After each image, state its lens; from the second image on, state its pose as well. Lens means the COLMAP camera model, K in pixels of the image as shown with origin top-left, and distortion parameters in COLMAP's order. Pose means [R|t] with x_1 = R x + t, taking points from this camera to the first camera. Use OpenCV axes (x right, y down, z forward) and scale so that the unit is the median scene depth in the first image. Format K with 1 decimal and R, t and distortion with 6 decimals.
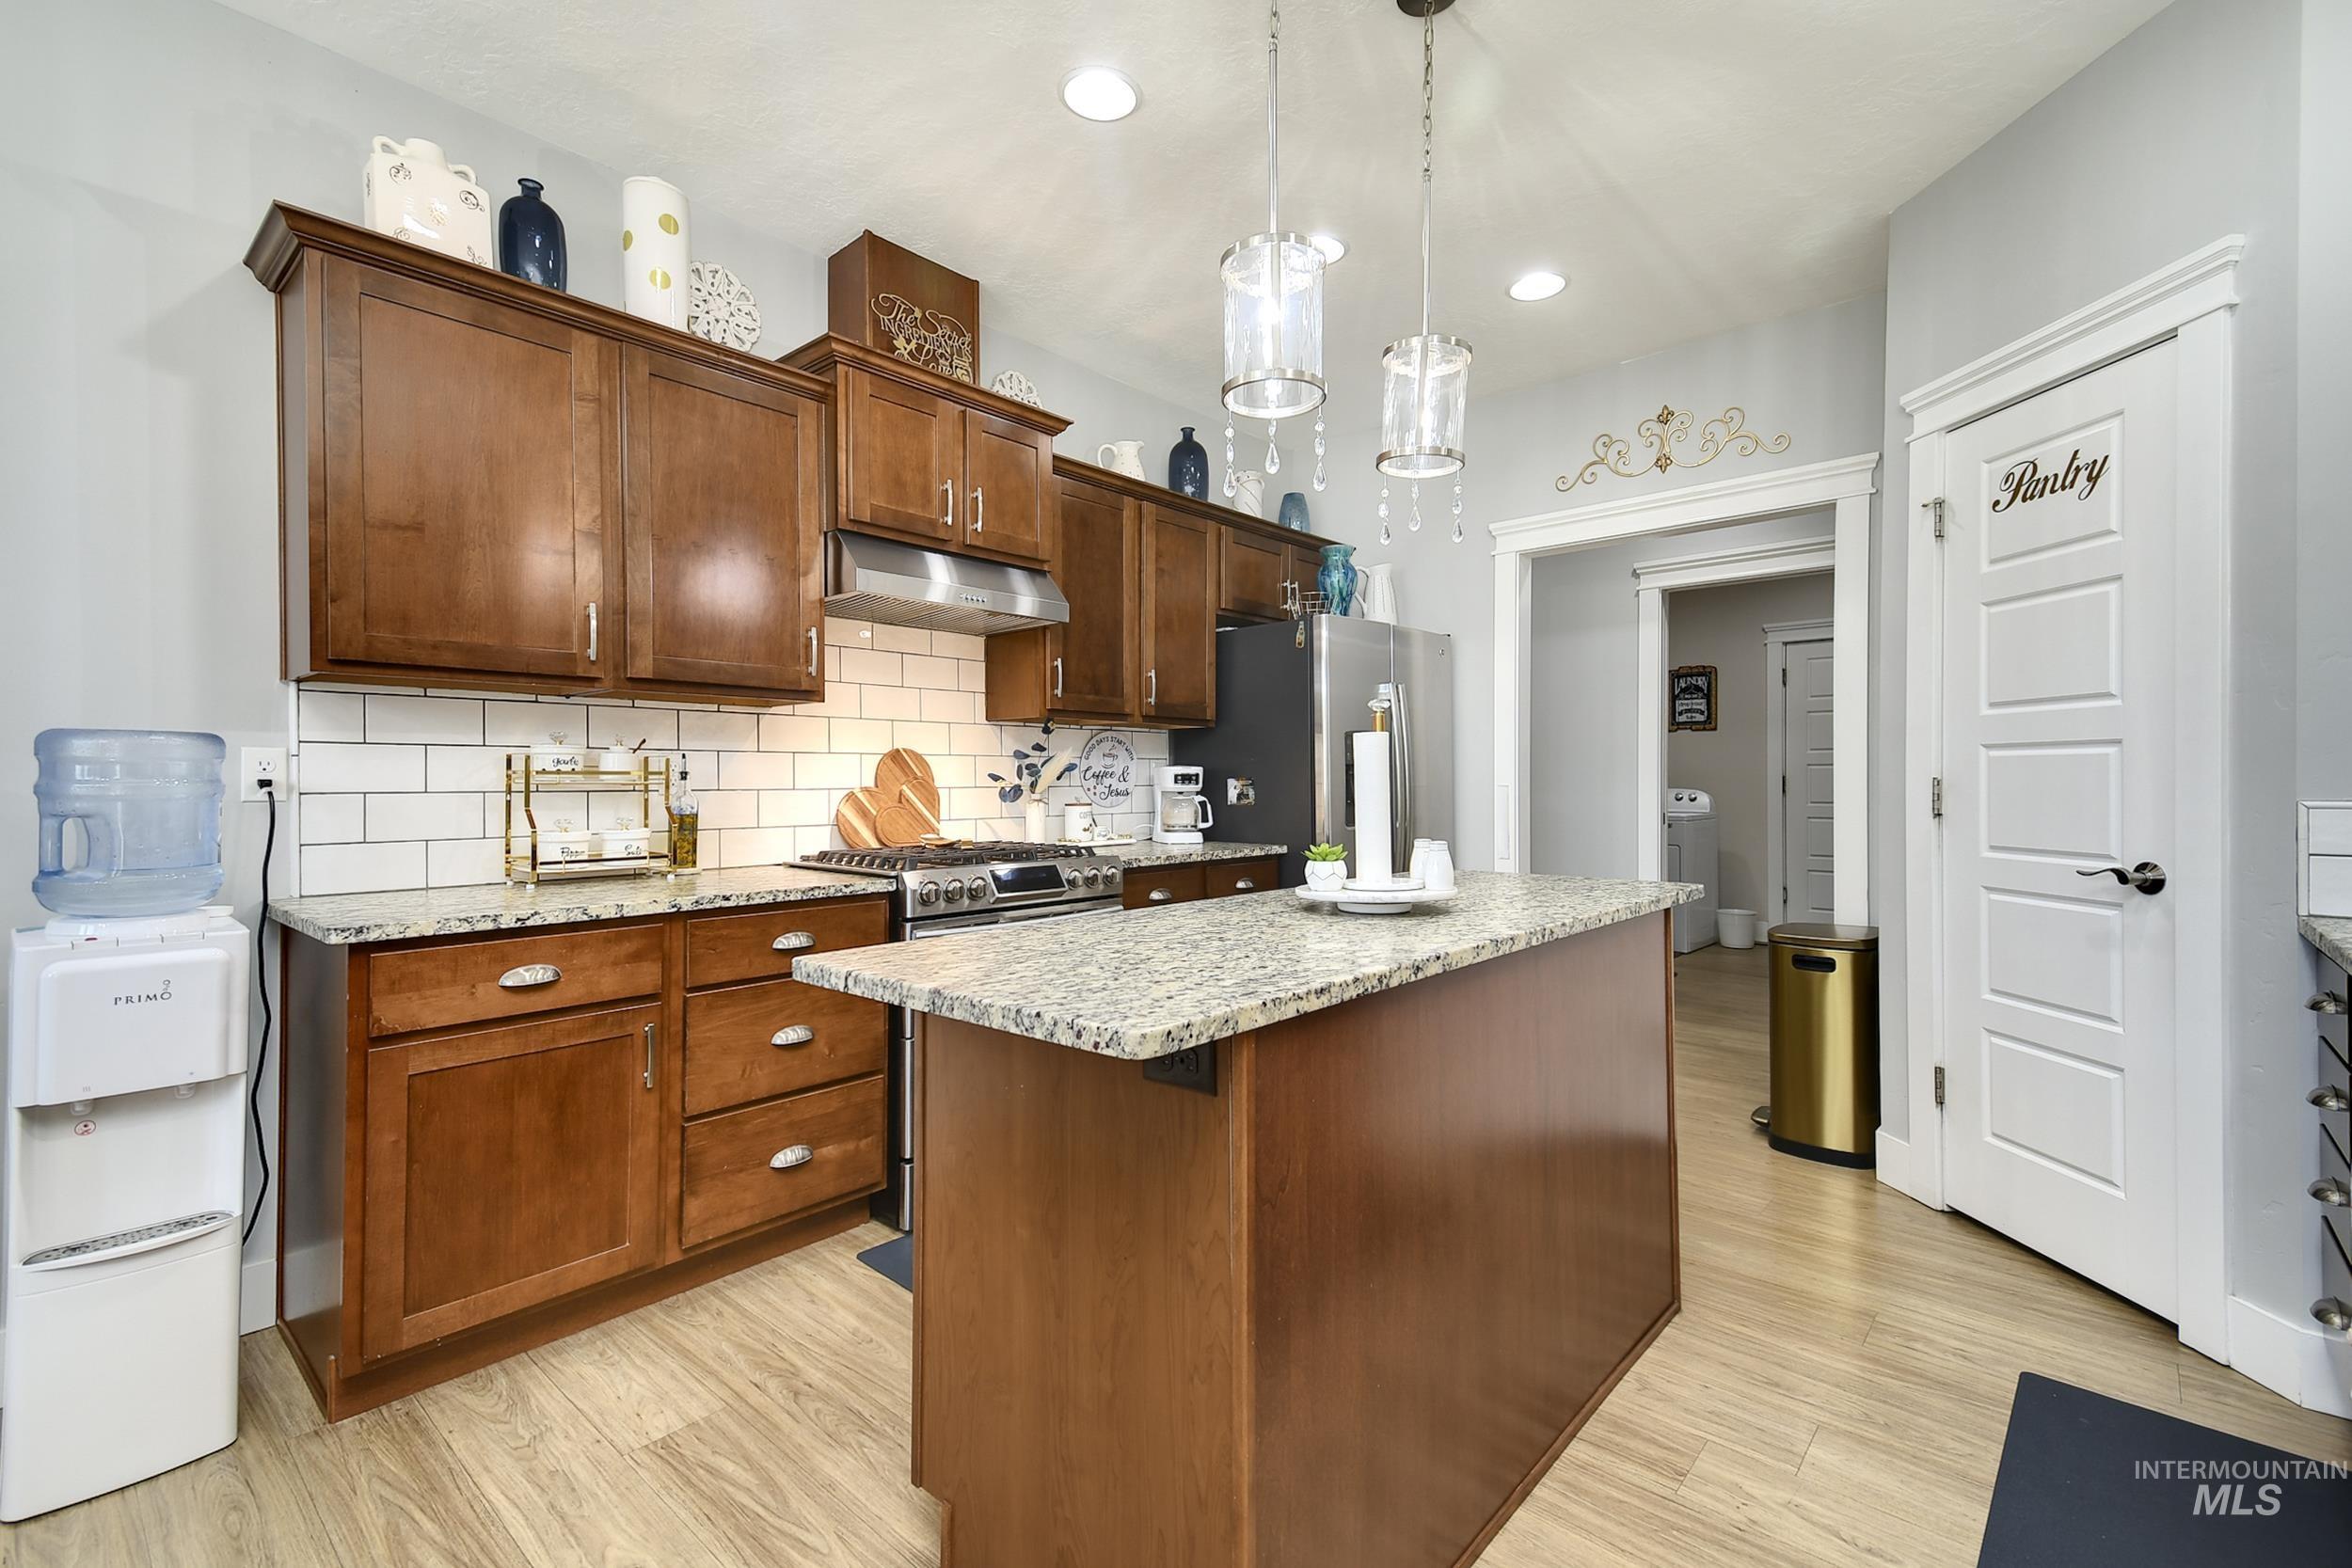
lens RADIAL K [[1018.1, 0, 1189.4], [0, 1018.1, 776.4], [0, 0, 1]] dist [0.067364, -0.023095]
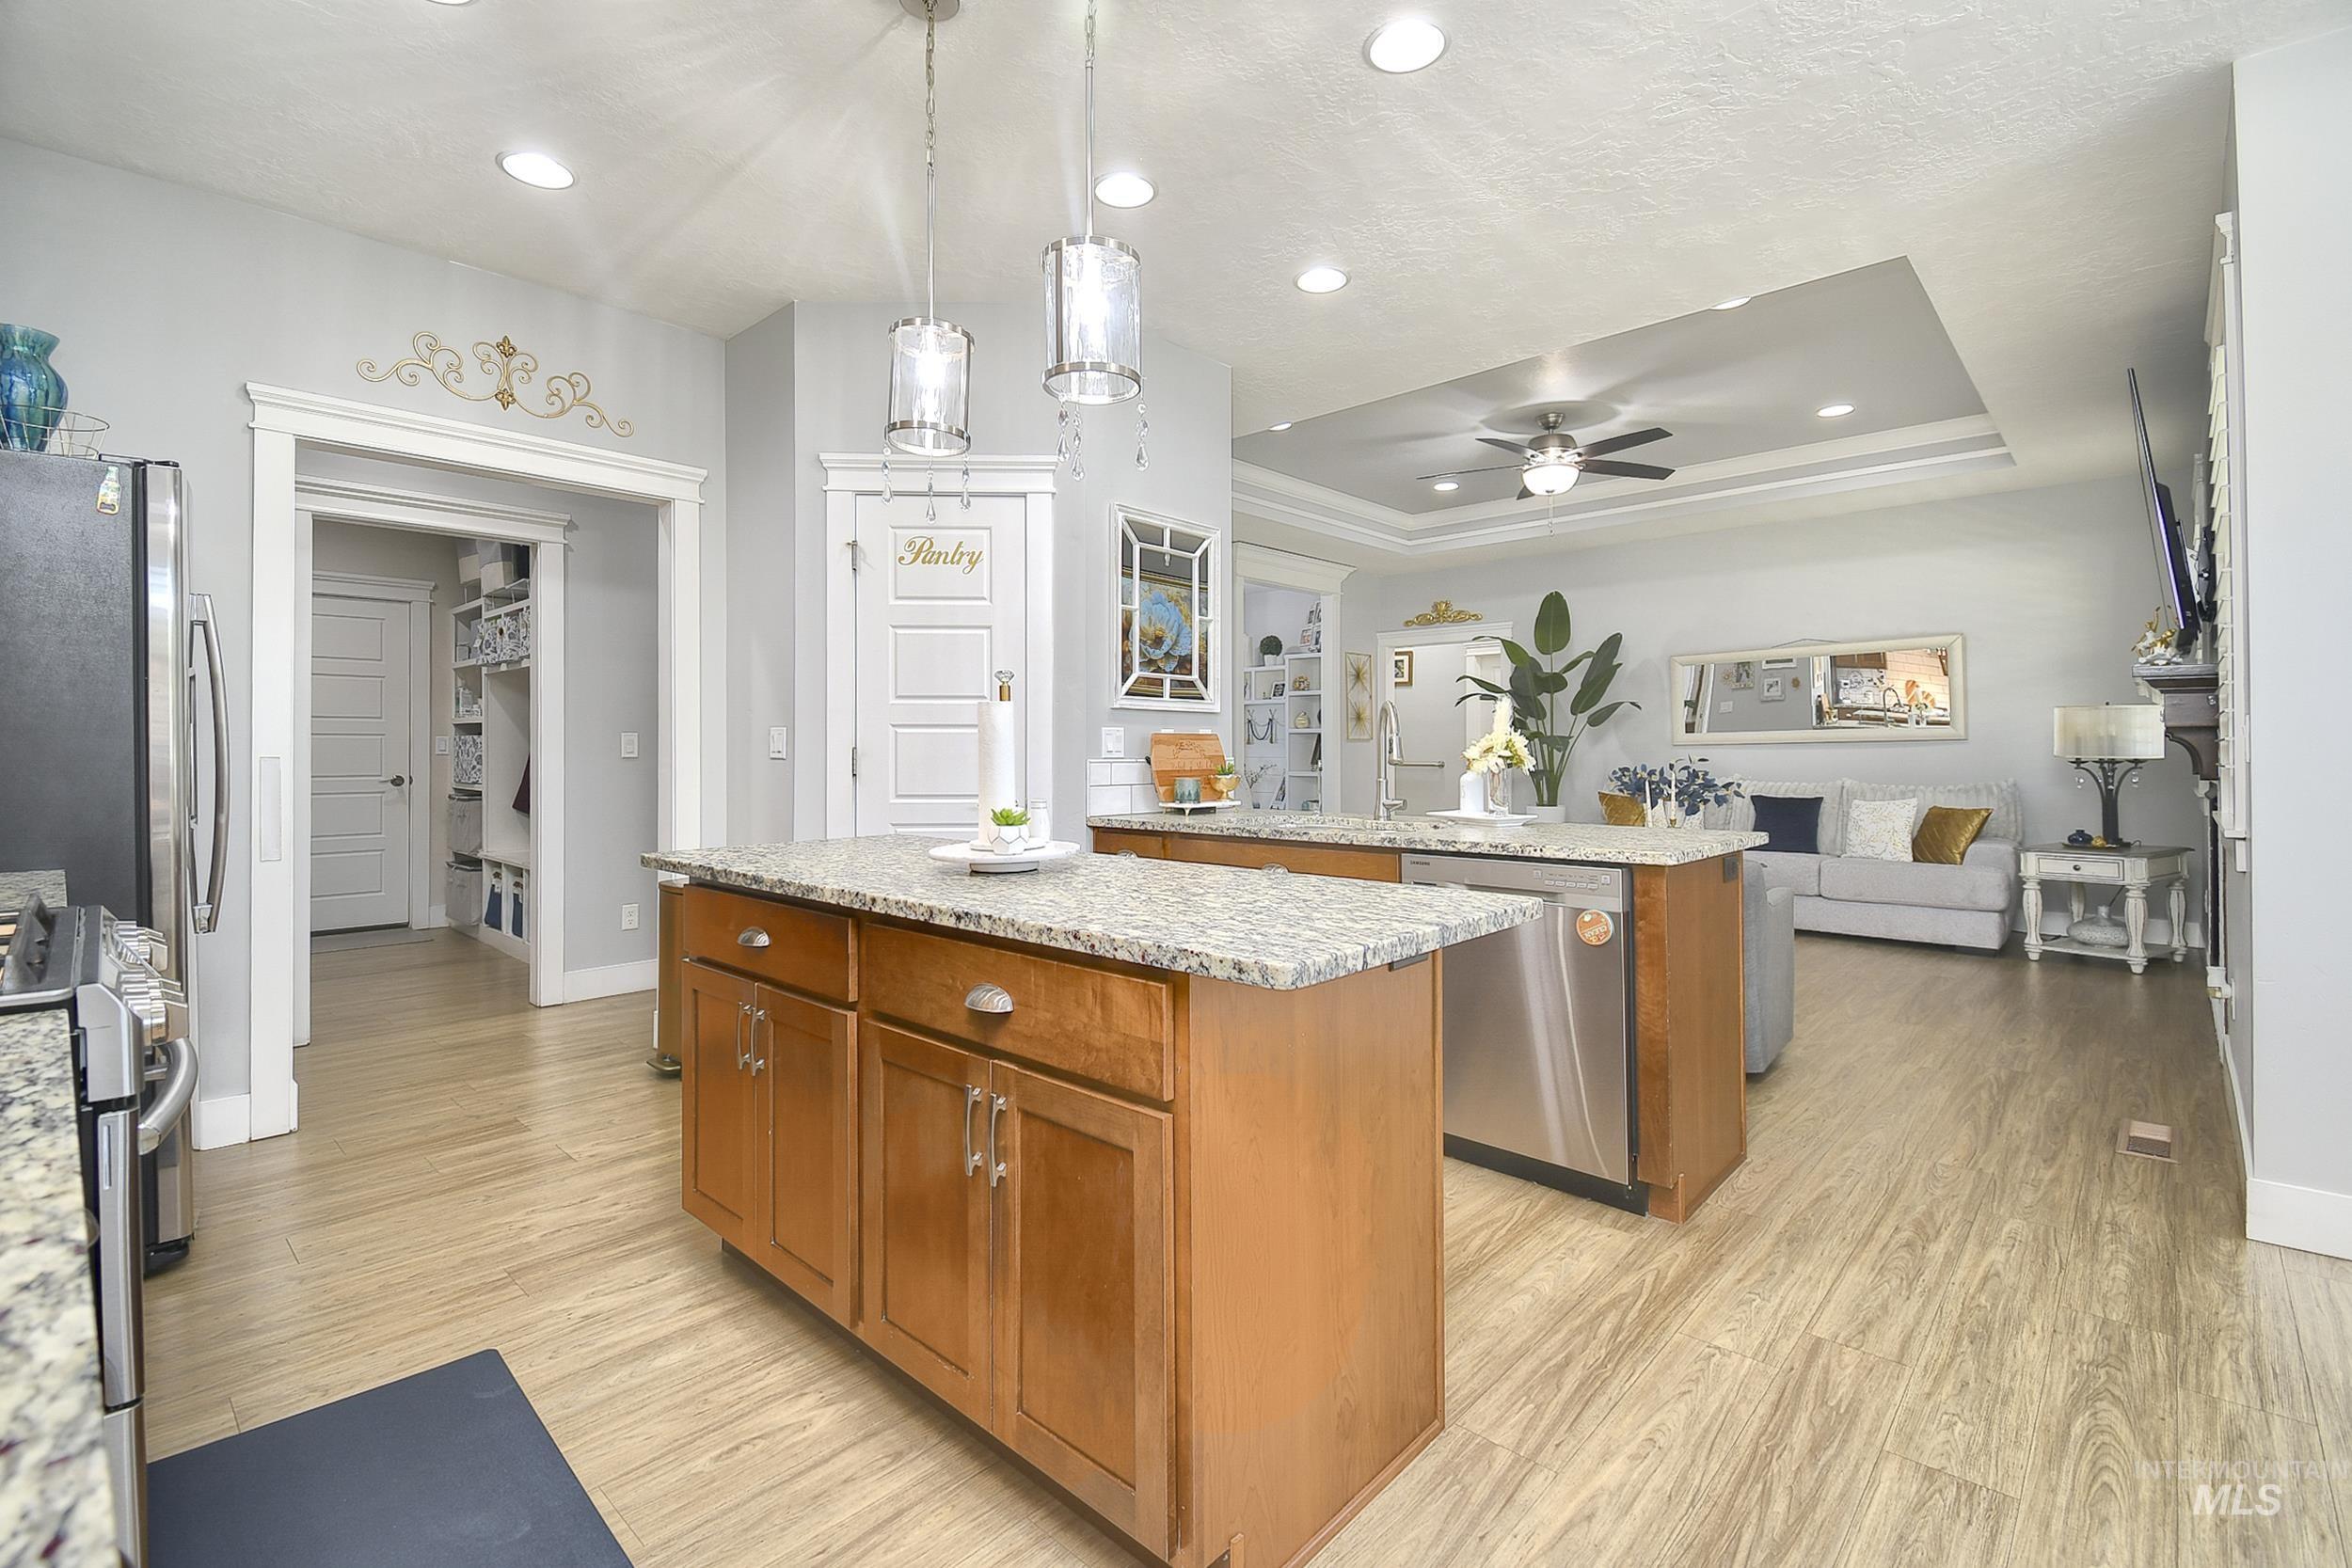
lens RADIAL K [[1051.0, 0, 1162.2], [0, 1051.0, 737.0], [0, 0, 1]] dist [0.044431, -0.026186]
pose [[0.034140, 0.013536, 0.999325, -0.729862], [-0.002518, 0.999906, -0.013458, 0.005837], [-0.999414, -0.002057, 0.034171, 0.642584]]
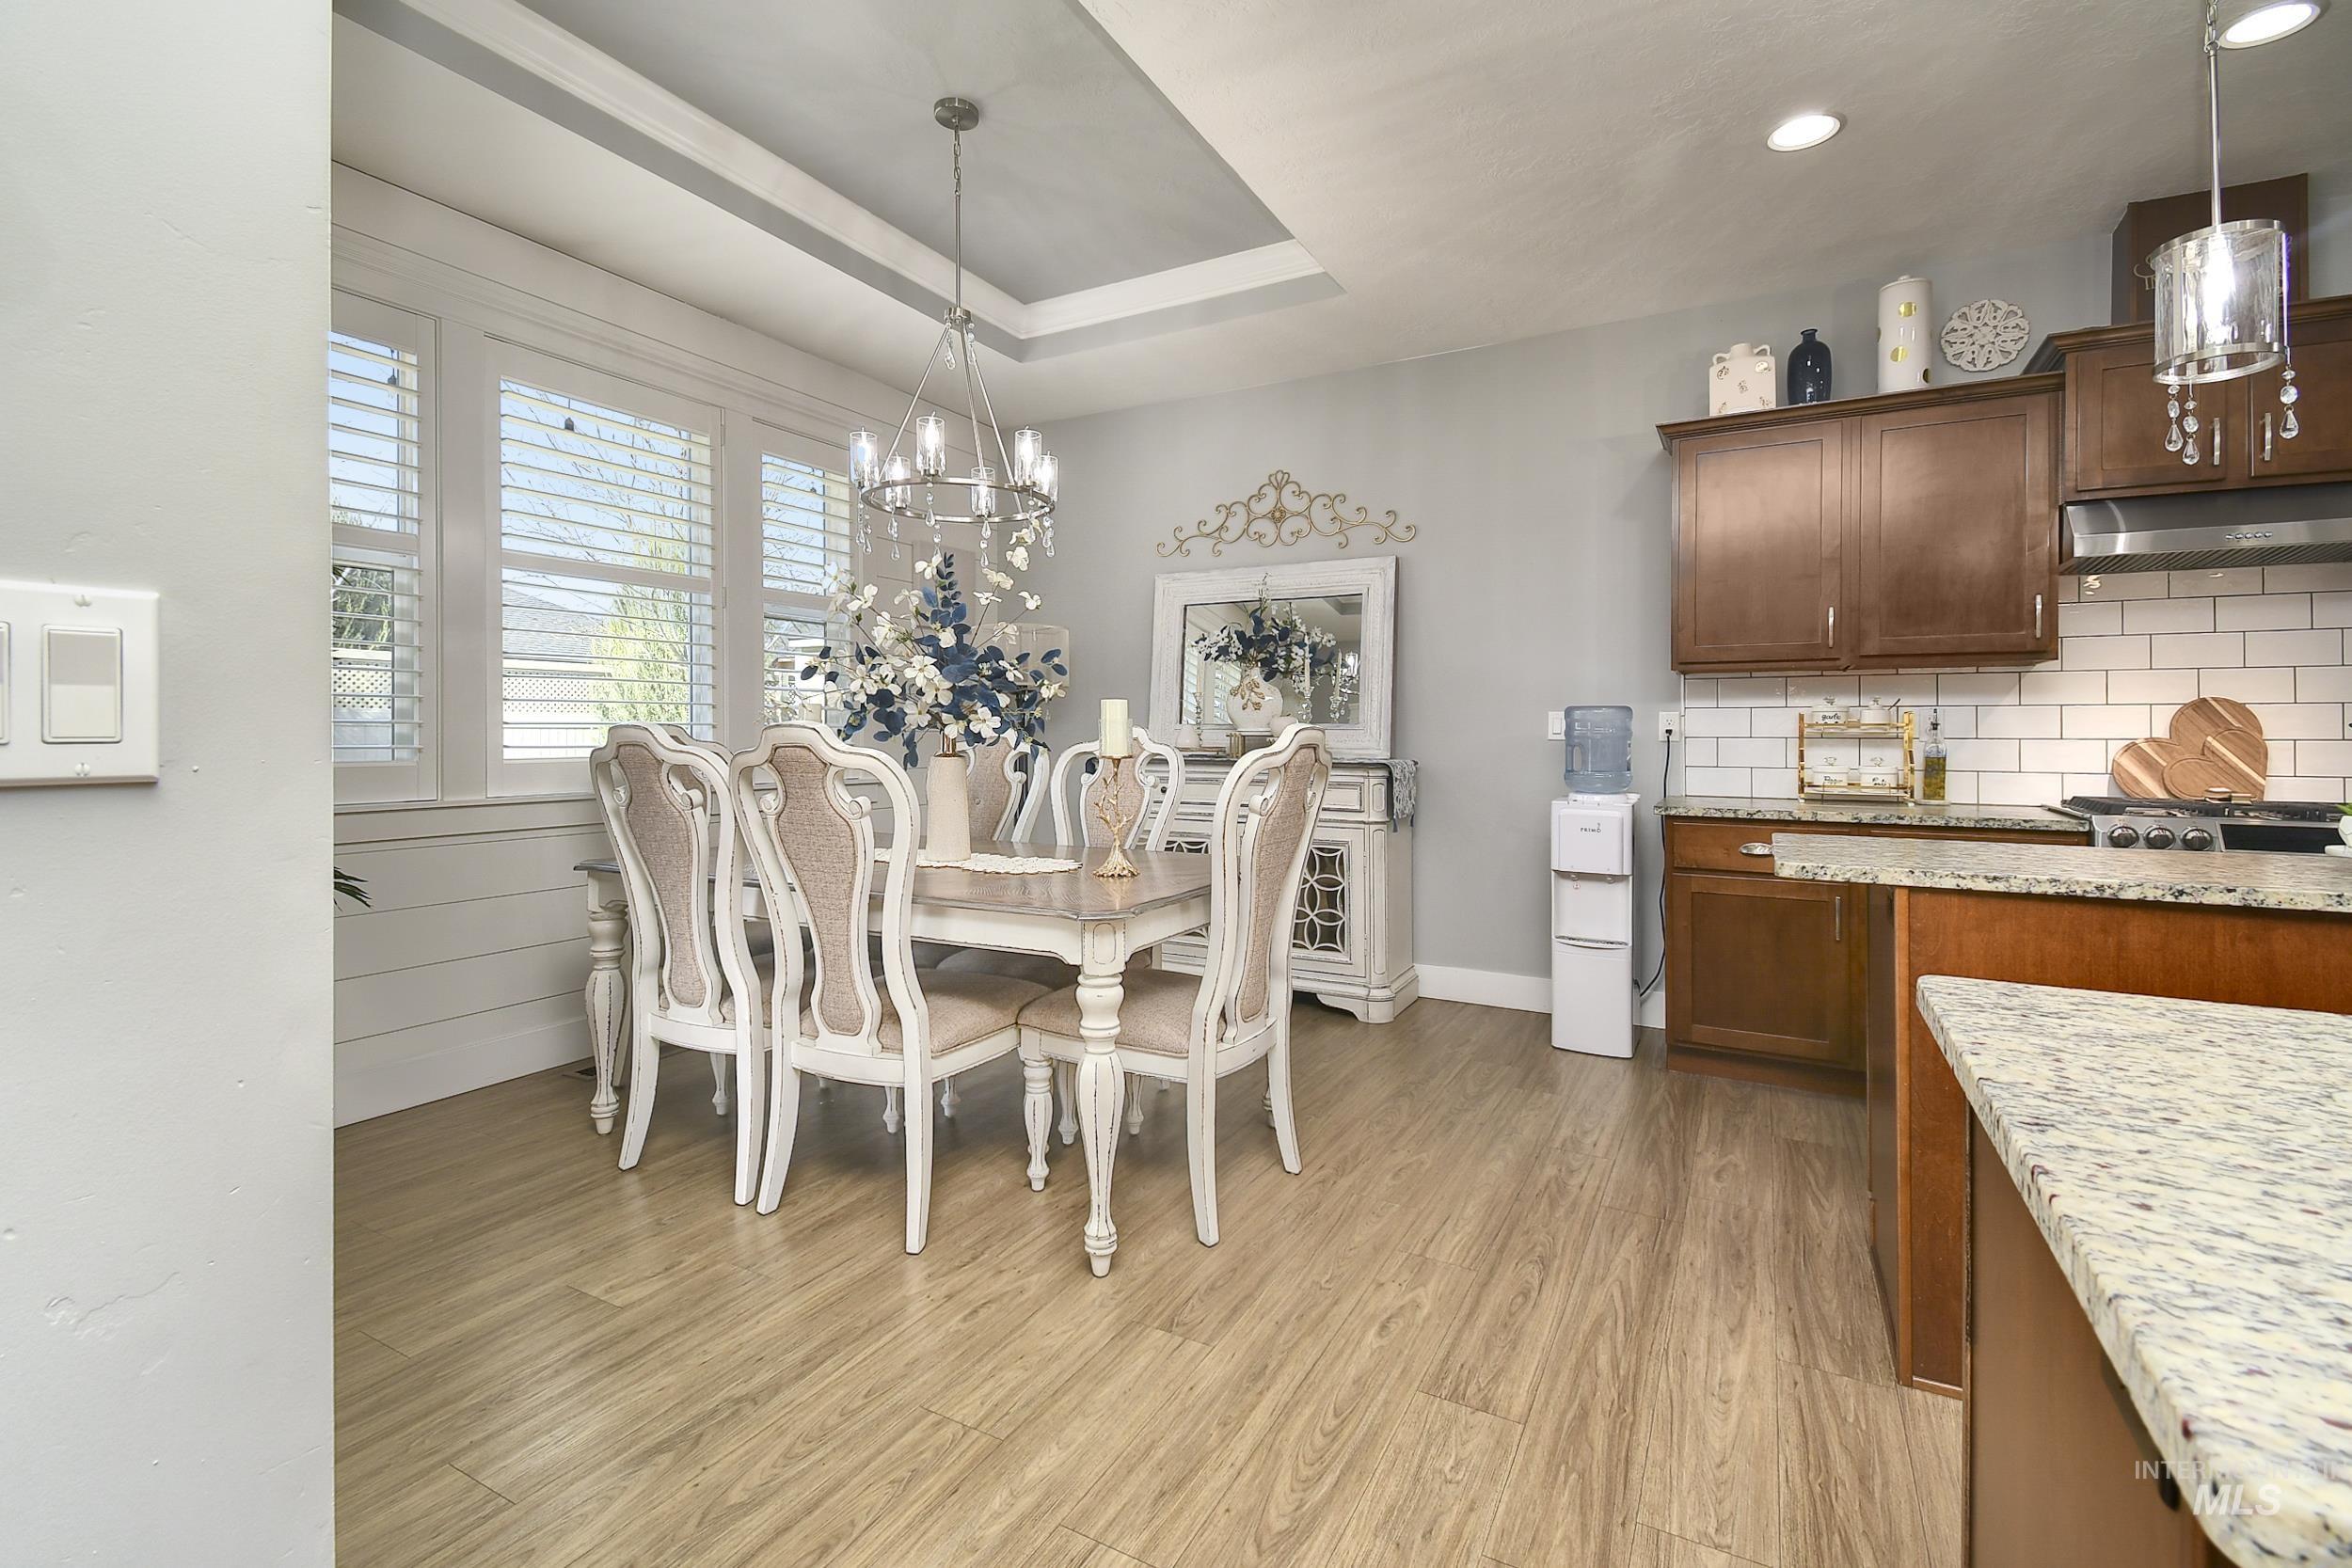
lens RADIAL K [[1051.0, 0, 1162.2], [0, 1051.0, 737.0], [0, 0, 1]] dist [0.044431, -0.026186]
pose [[0.202137, 0.006333, -0.979337, 0.670656], [-0.000289, 0.999979, 0.006407, 0.004141], [0.979357, -0.001012, 0.202135, -0.205006]]
